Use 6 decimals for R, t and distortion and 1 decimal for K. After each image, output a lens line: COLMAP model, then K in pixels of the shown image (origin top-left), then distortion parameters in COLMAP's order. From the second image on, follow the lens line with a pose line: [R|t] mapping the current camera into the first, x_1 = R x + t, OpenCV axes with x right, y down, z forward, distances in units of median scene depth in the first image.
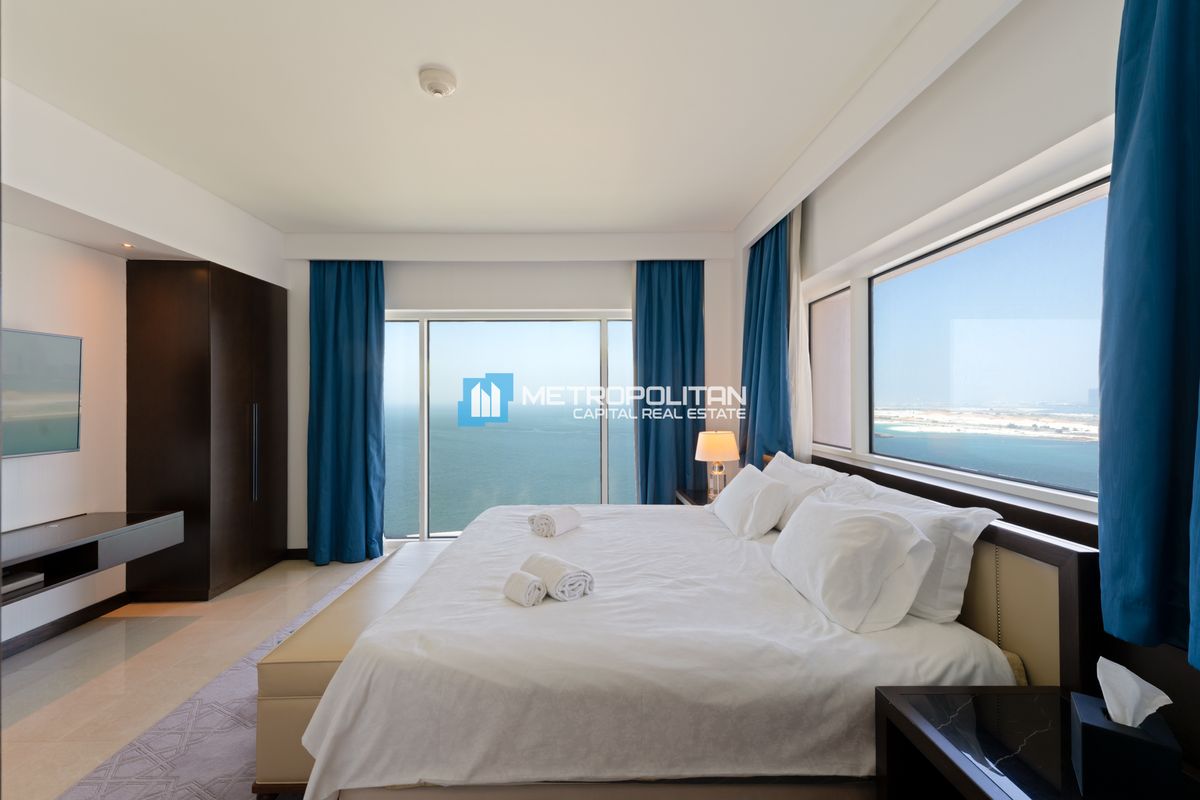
lens RADIAL K [[490.4, 0, 584.9], [0, 490.4, 395.4], [0, 0, 1]] dist [0.013819, -0.000487]
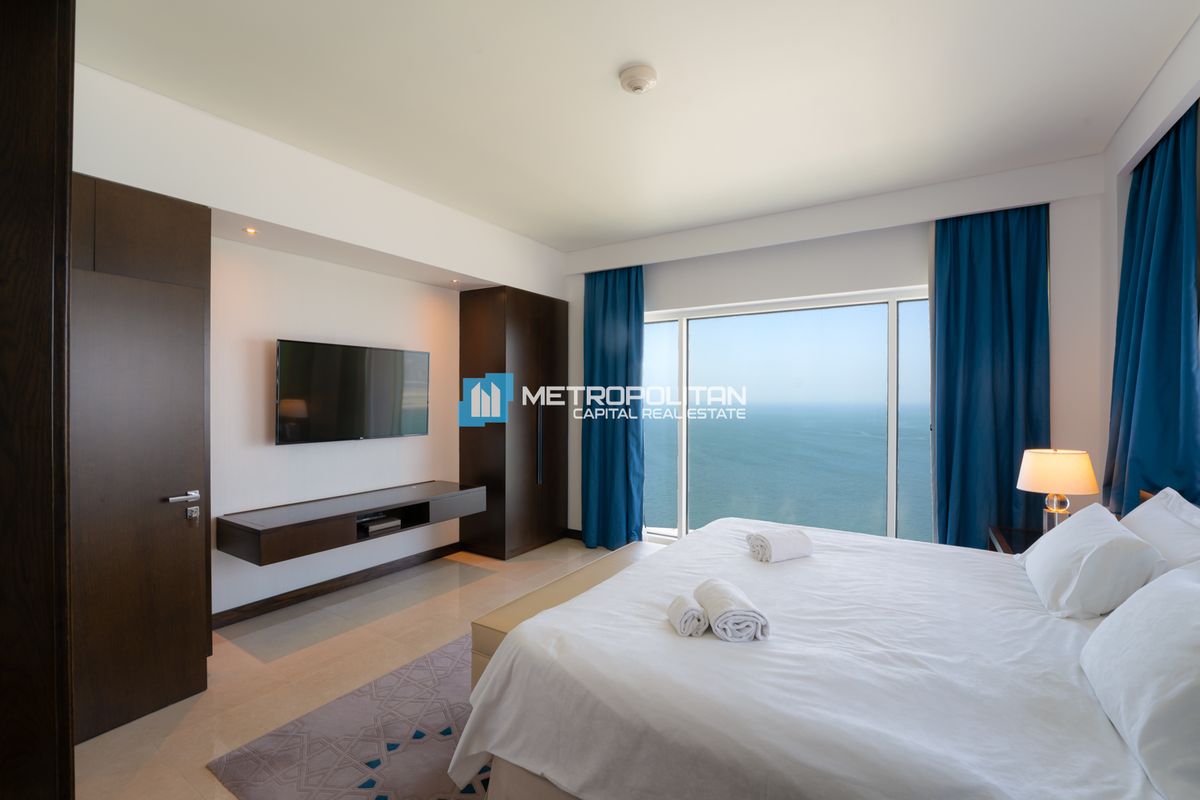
lens RADIAL K [[506.7, 0, 600.0], [0, 506.7, 400.0], [0, 0, 1]] dist [-0.018053, -0.000155]
pose [[0.838564, 0.009990, -0.544712, 0.149622], [-0.002343, 0.999889, 0.014731, -0.007945], [0.544799, -0.011077, 0.838494, 0.089303]]
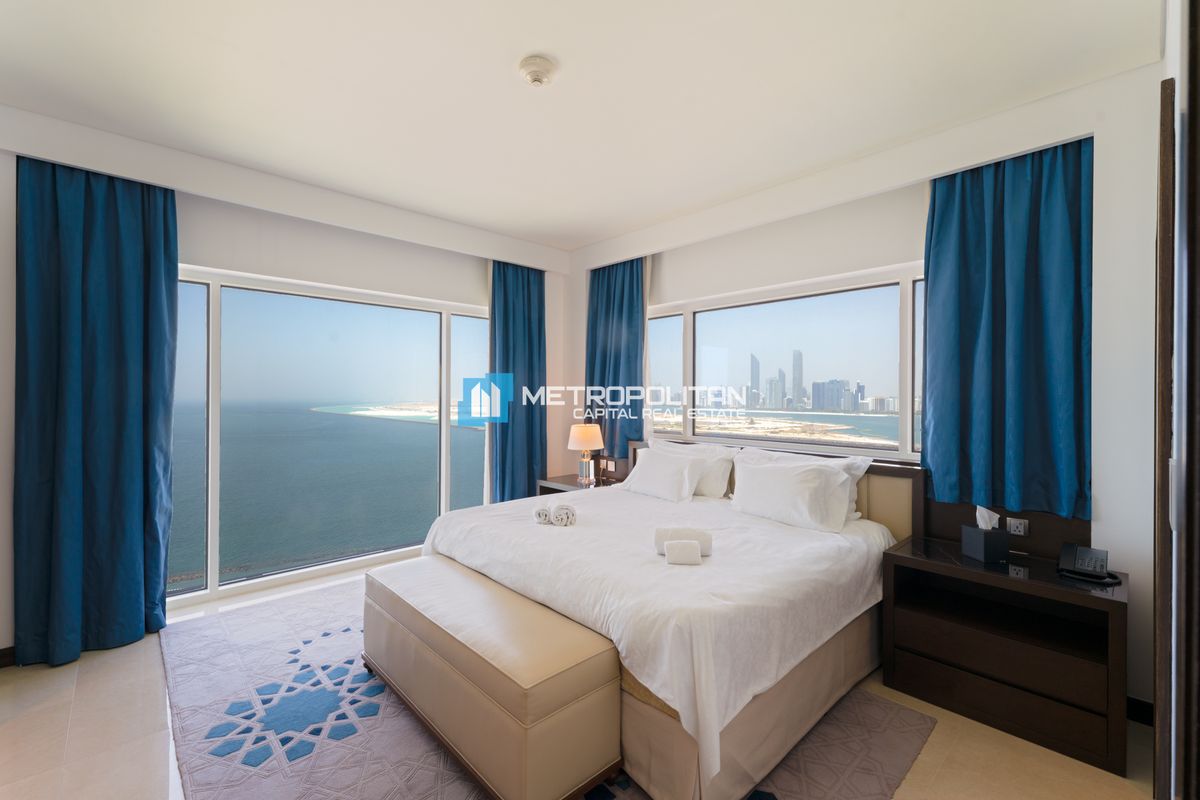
lens RADIAL K [[501.5, 0, 577.4], [0, 501.5, 394.5], [0, 0, 1]] dist [0.035390, -0.012141]
pose [[0.749149, 0.009118, 0.662339, -0.714238], [-0.012862, 0.999917, 0.000782, 0.002339], [-0.662277, -0.009105, 0.749204, 0.150707]]
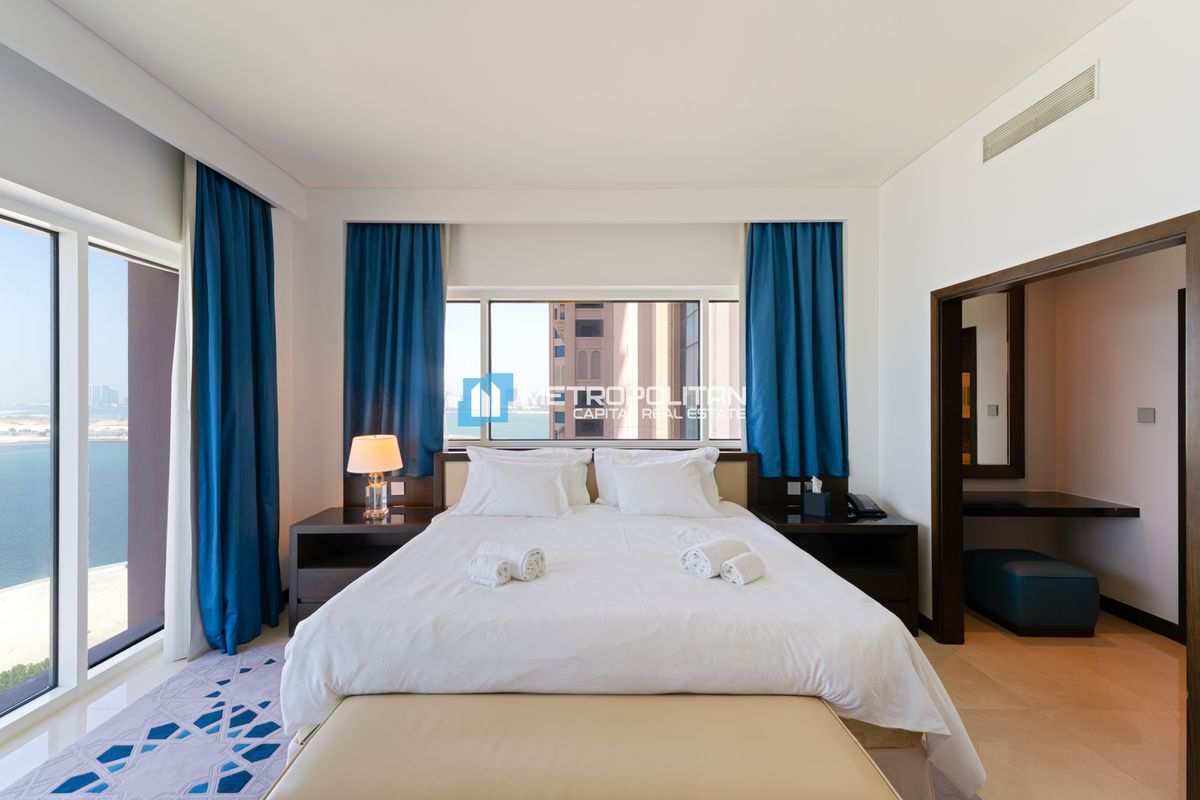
lens RADIAL K [[501.5, 0, 577.4], [0, 501.5, 394.5], [0, 0, 1]] dist [0.035390, -0.012141]
pose [[0.015524, 0.003204, 0.999874, -0.790885], [-0.005883, 0.999978, -0.003113, 0.003407], [-0.999862, -0.005834, 0.015542, 0.849430]]
